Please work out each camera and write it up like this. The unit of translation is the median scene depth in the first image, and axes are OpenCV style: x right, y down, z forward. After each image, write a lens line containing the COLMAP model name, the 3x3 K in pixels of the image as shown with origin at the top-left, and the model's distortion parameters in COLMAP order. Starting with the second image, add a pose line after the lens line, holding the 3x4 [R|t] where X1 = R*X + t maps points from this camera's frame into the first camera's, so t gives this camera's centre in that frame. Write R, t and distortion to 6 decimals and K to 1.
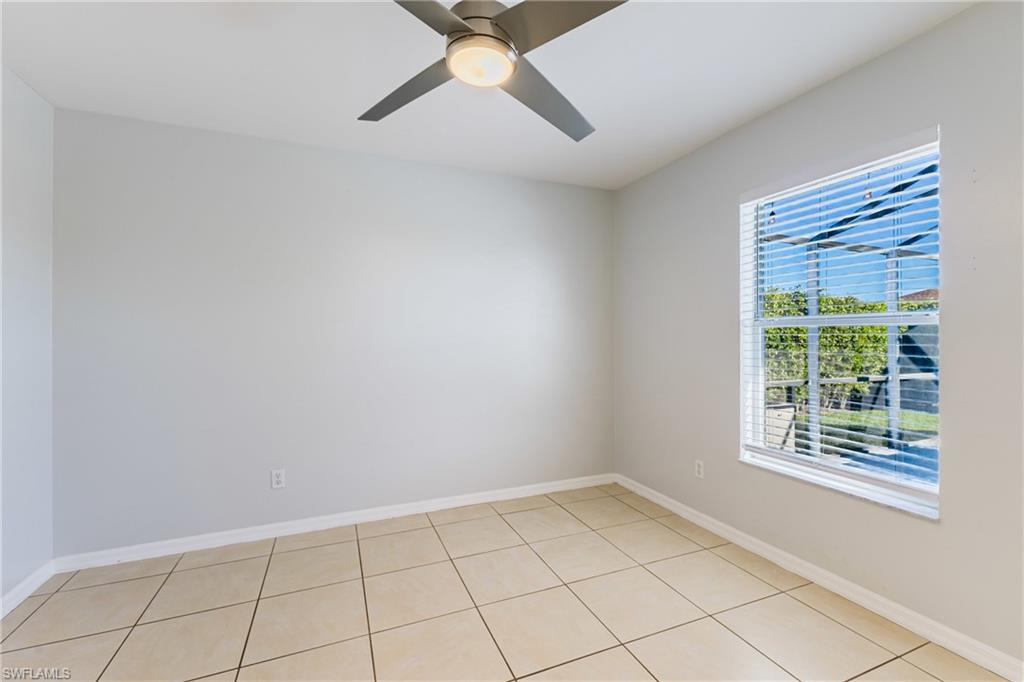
lens RADIAL K [[439.3, 0, 515.0], [0, 439.3, 340.4], [0, 0, 1]] dist [0.014522, -0.000079]
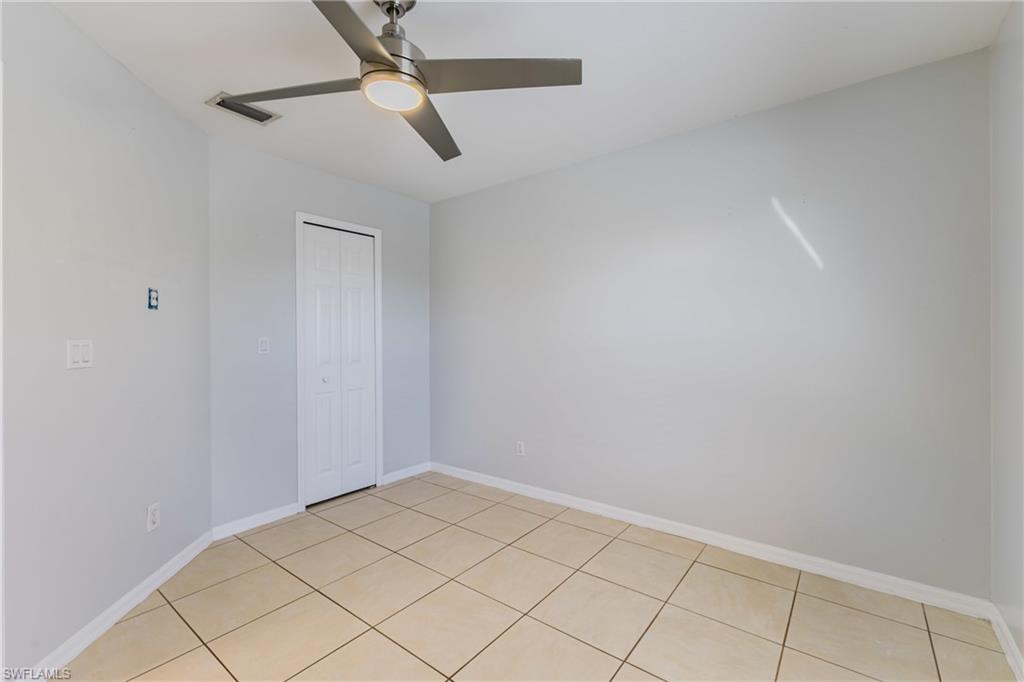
lens RADIAL K [[439.3, 0, 510.8], [0, 439.3, 344.4], [0, 0, 1]] dist [0.014522, -0.000079]
pose [[0.484941, 0.013558, -0.874442, 0.541931], [0.002600, 0.999853, 0.016944, -0.005094], [0.874543, -0.010490, 0.484834, 0.370579]]
